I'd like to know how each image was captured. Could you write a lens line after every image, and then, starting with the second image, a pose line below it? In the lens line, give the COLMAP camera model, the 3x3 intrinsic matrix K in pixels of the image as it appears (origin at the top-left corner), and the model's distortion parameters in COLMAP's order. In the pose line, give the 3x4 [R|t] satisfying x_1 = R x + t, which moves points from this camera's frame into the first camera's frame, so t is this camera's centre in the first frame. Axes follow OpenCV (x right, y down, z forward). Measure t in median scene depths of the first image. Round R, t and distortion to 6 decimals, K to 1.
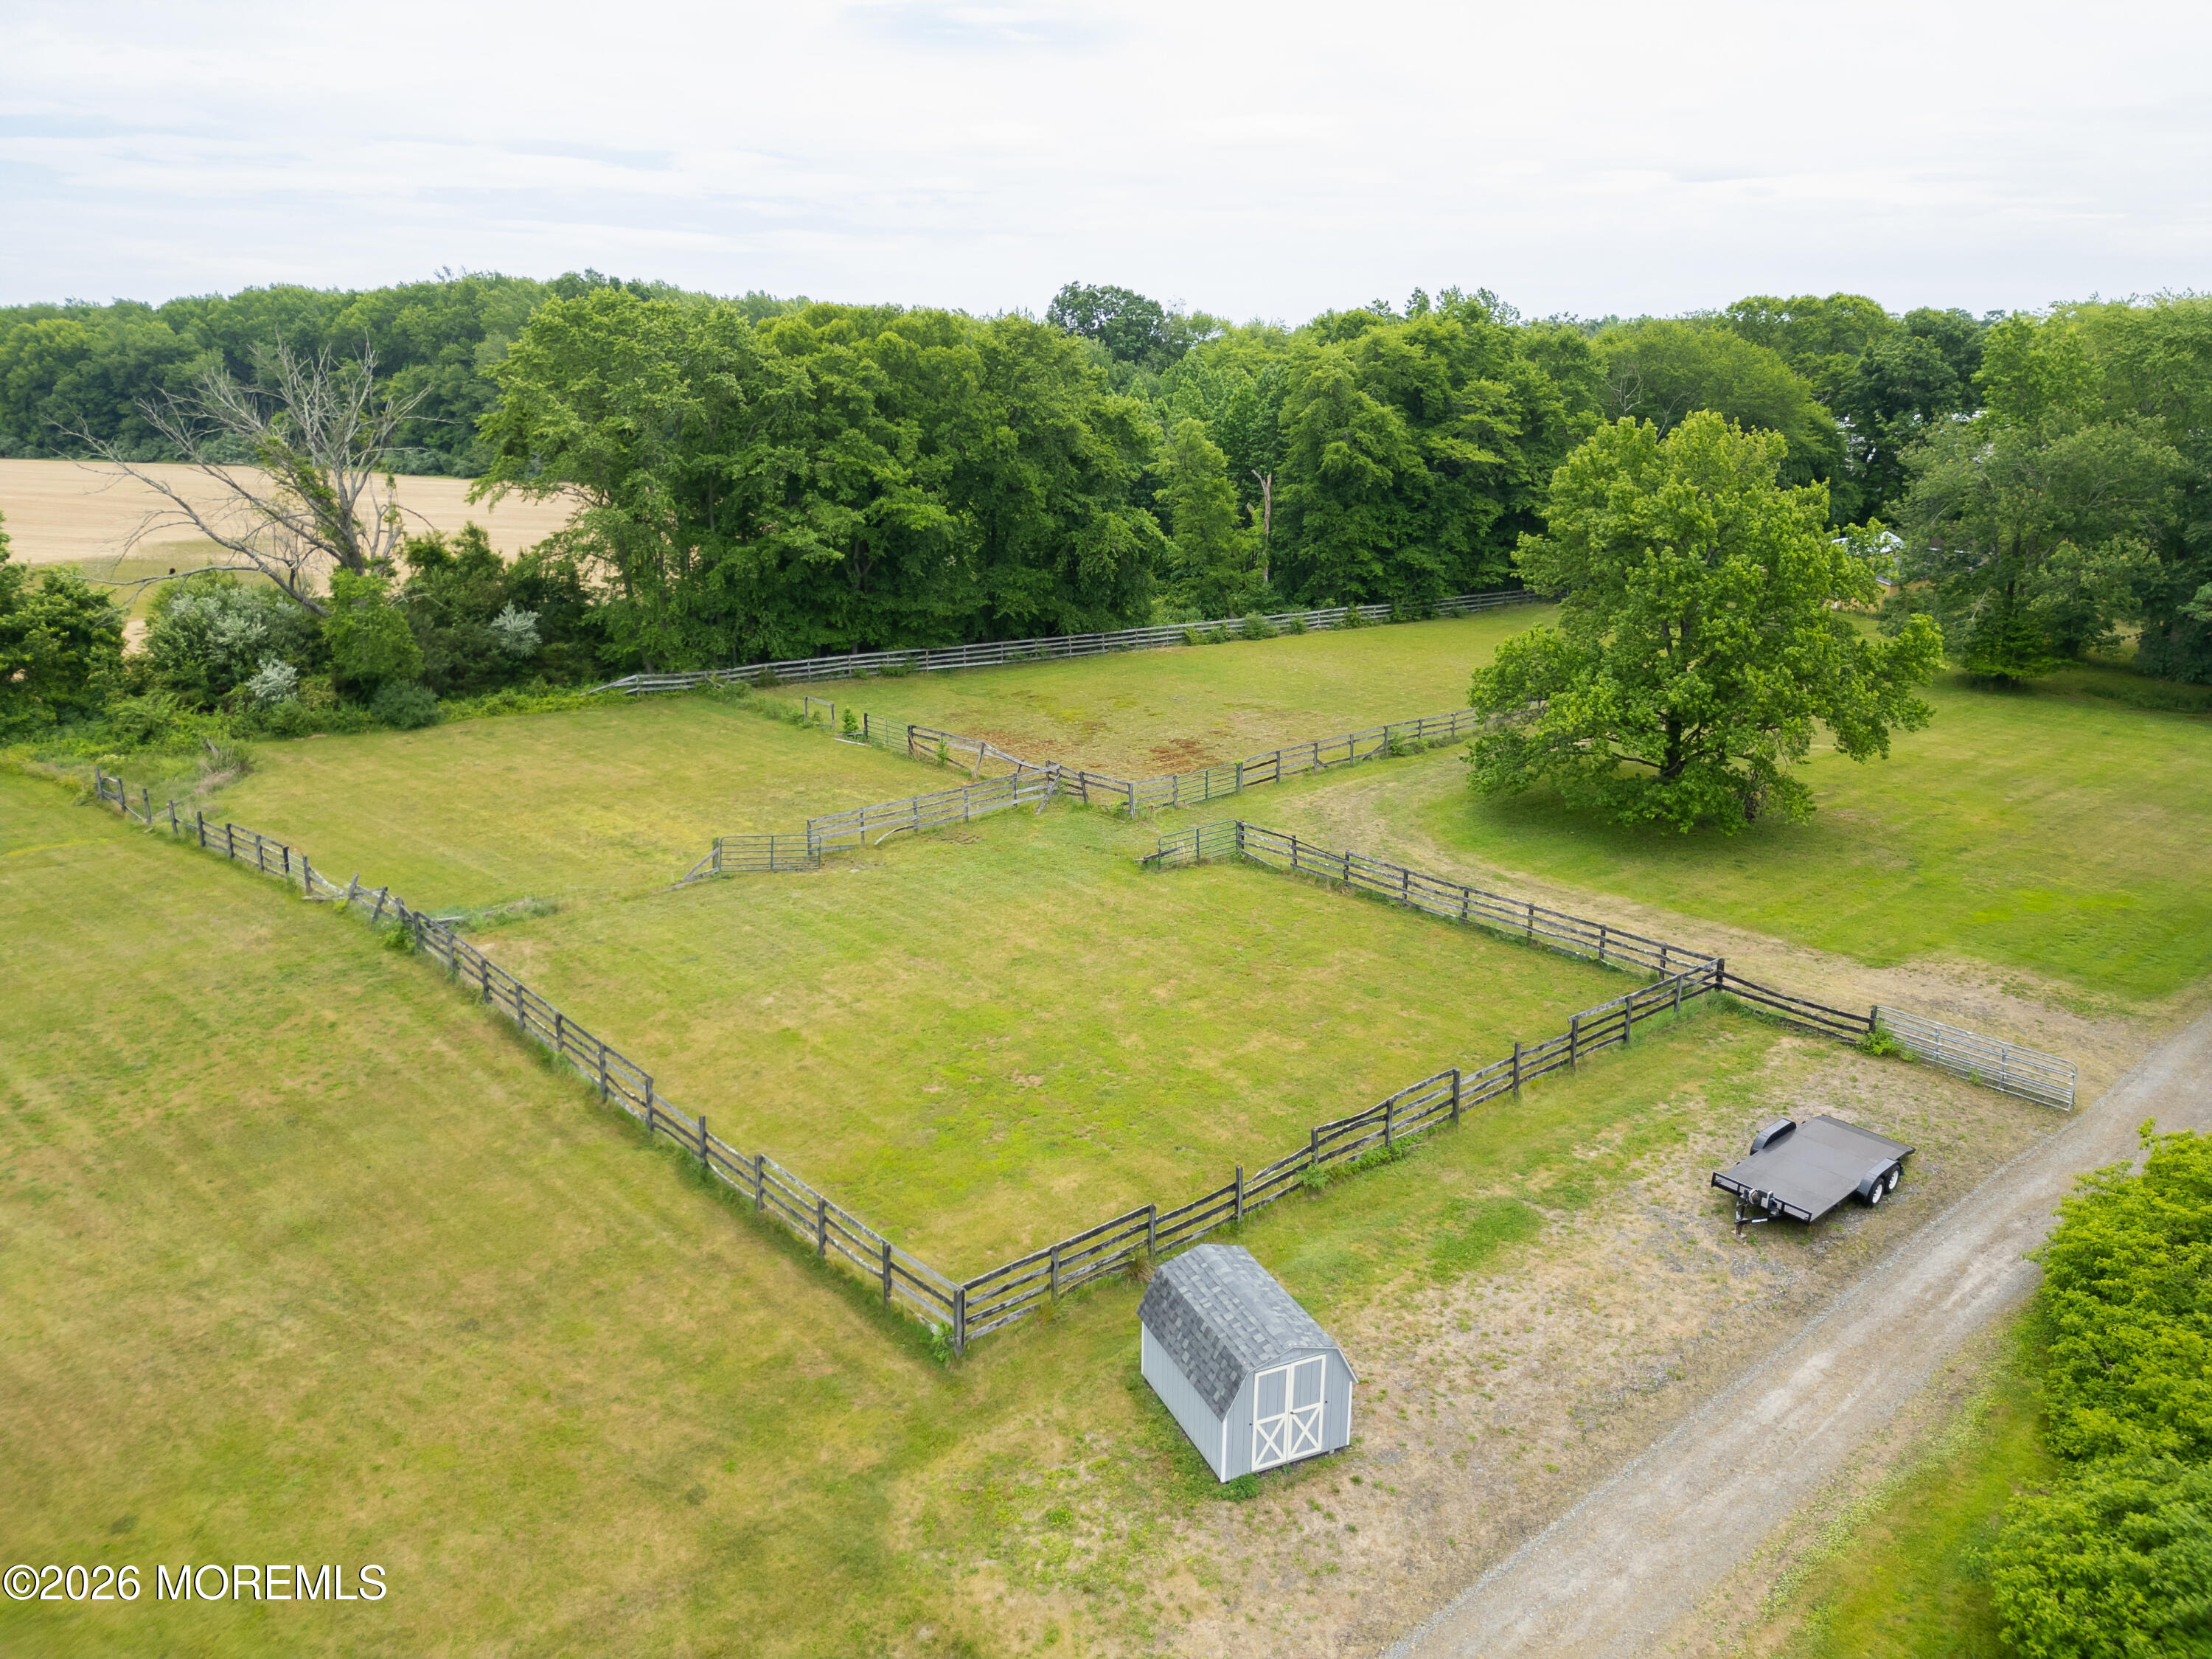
lens RADIAL K [[1555.4, 0, 1106.0], [0, 1555.4, 829.5], [0, 0, 1]] dist [0.074309, -0.087263]
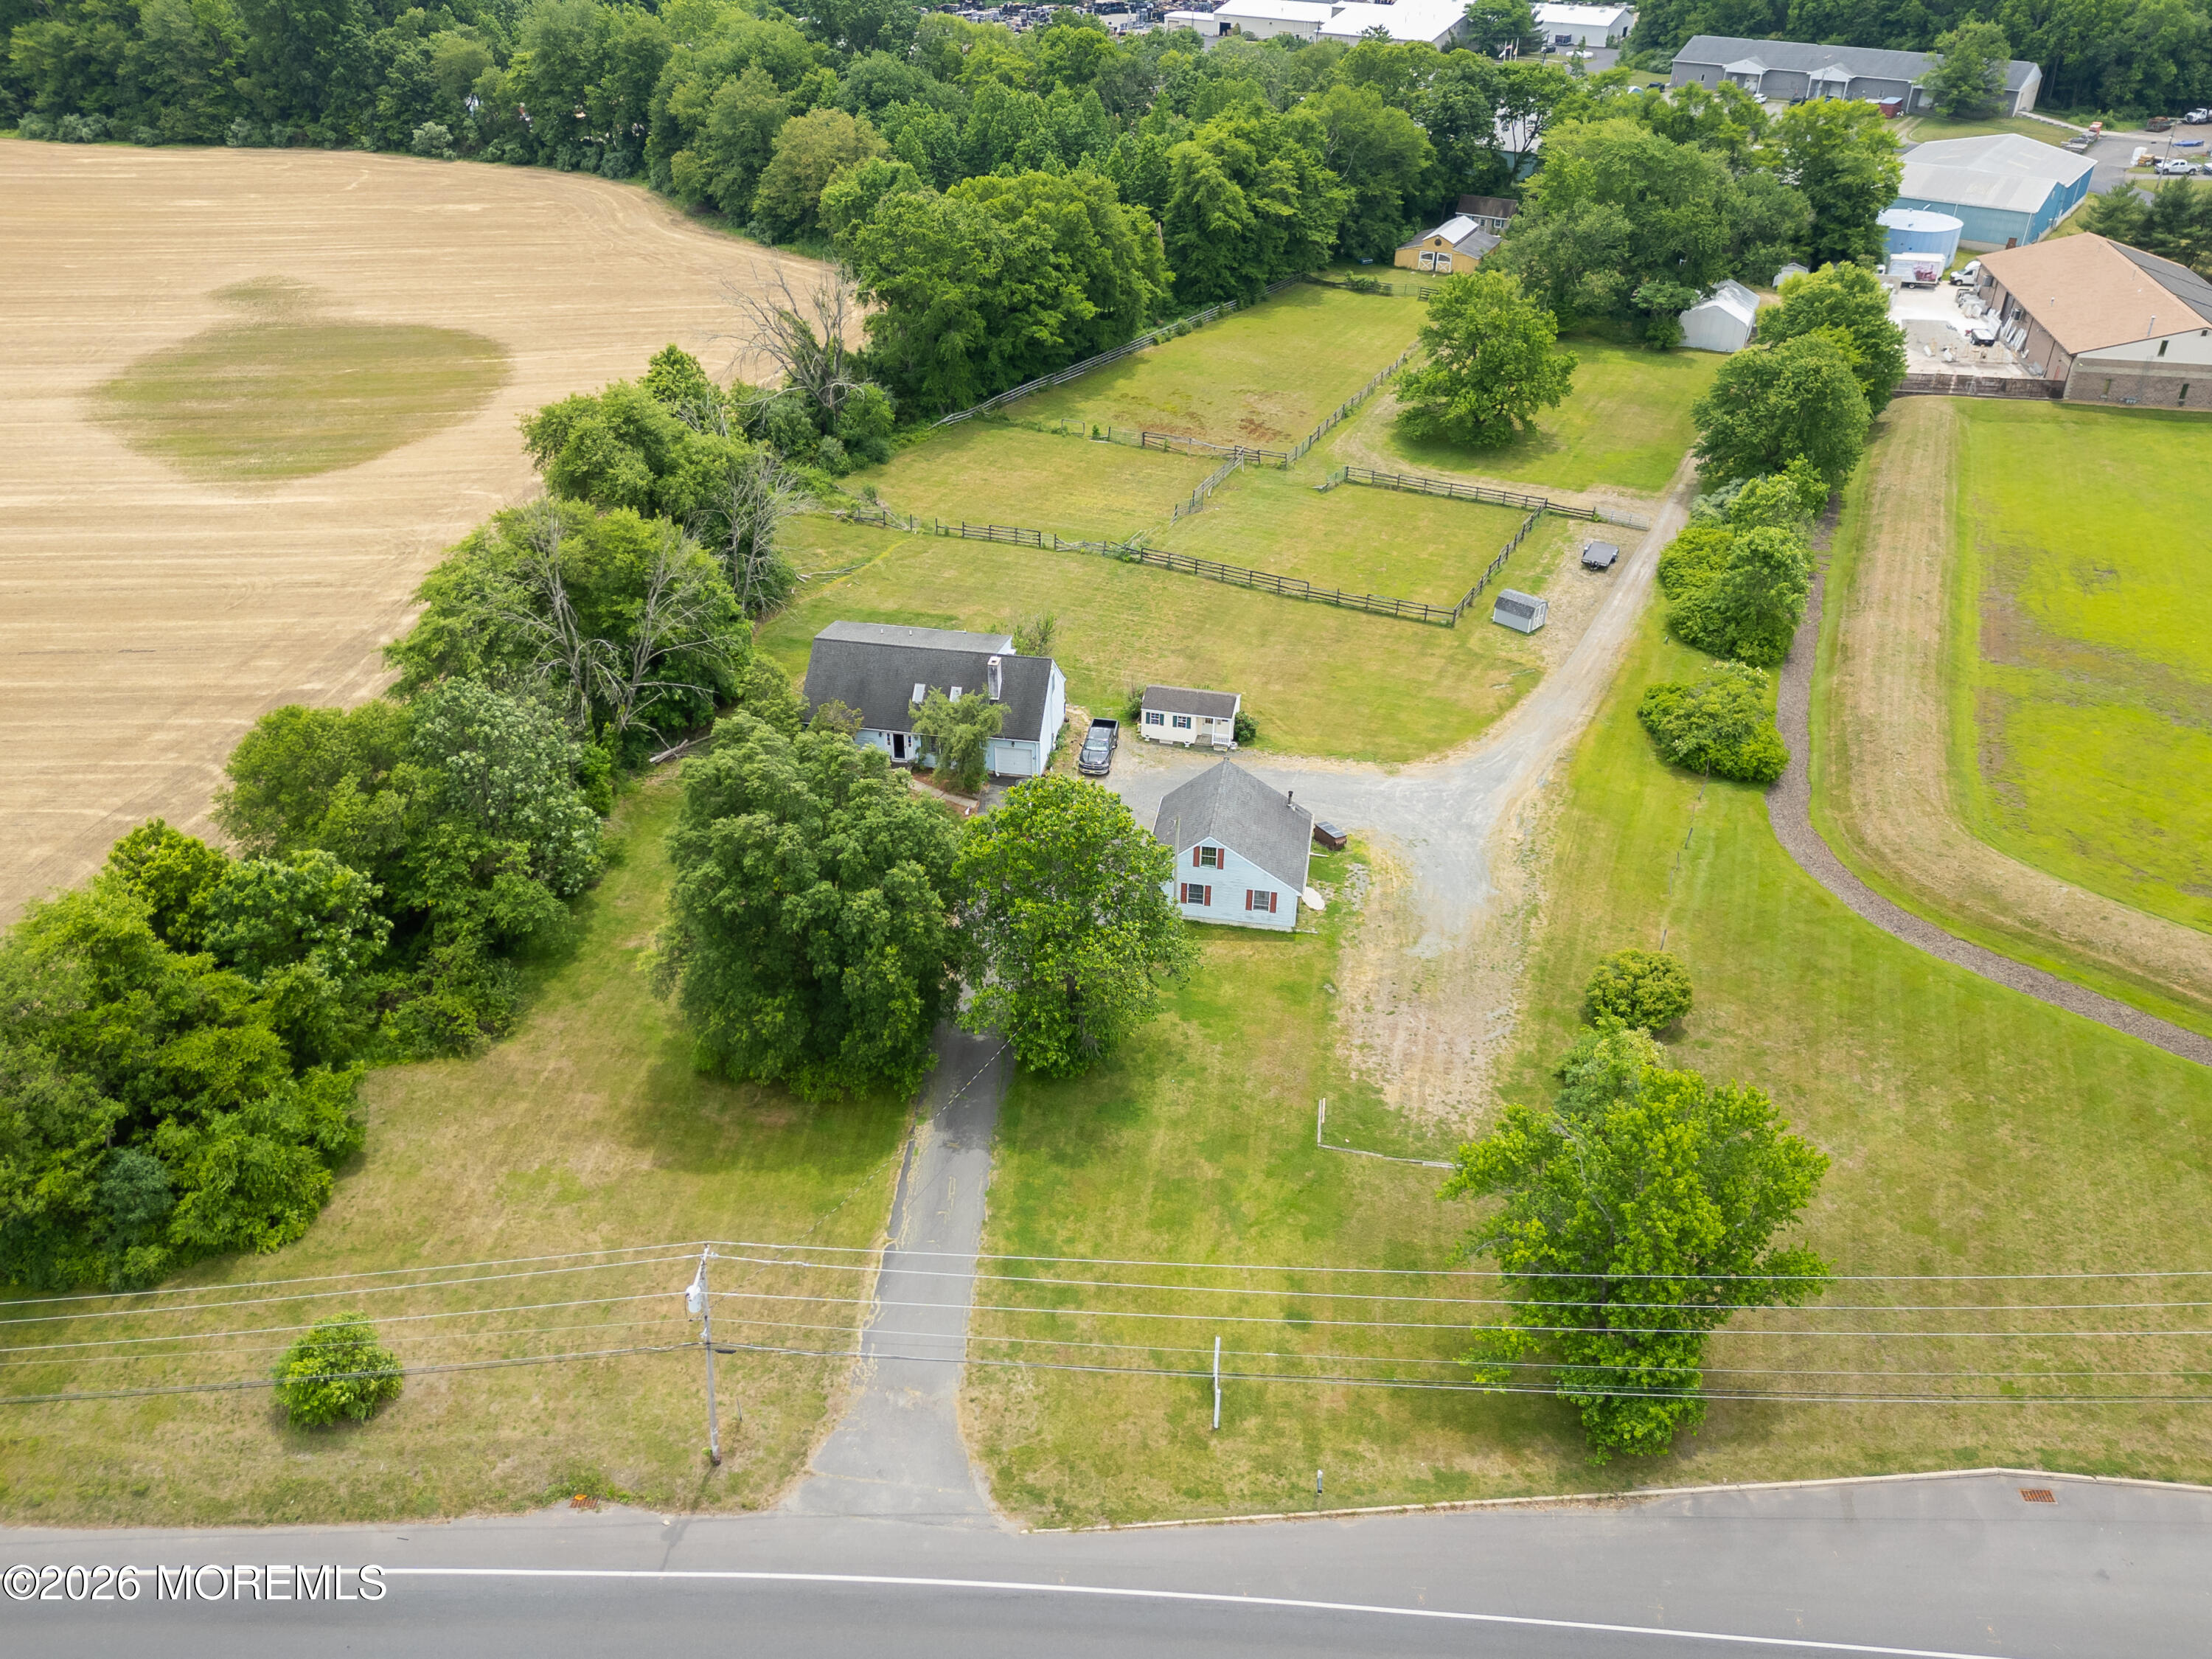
lens RADIAL K [[1705.5, 0, 1092.7], [0, 1705.5, 867.1], [0, 0, 1]] dist [0.039660, -0.032264]
pose [[0.920669, -0.215223, 0.325649, -1.043684], [0.108371, 0.942398, 0.316451, -0.246030], [-0.374998, -0.256056, 0.890961, -1.154910]]
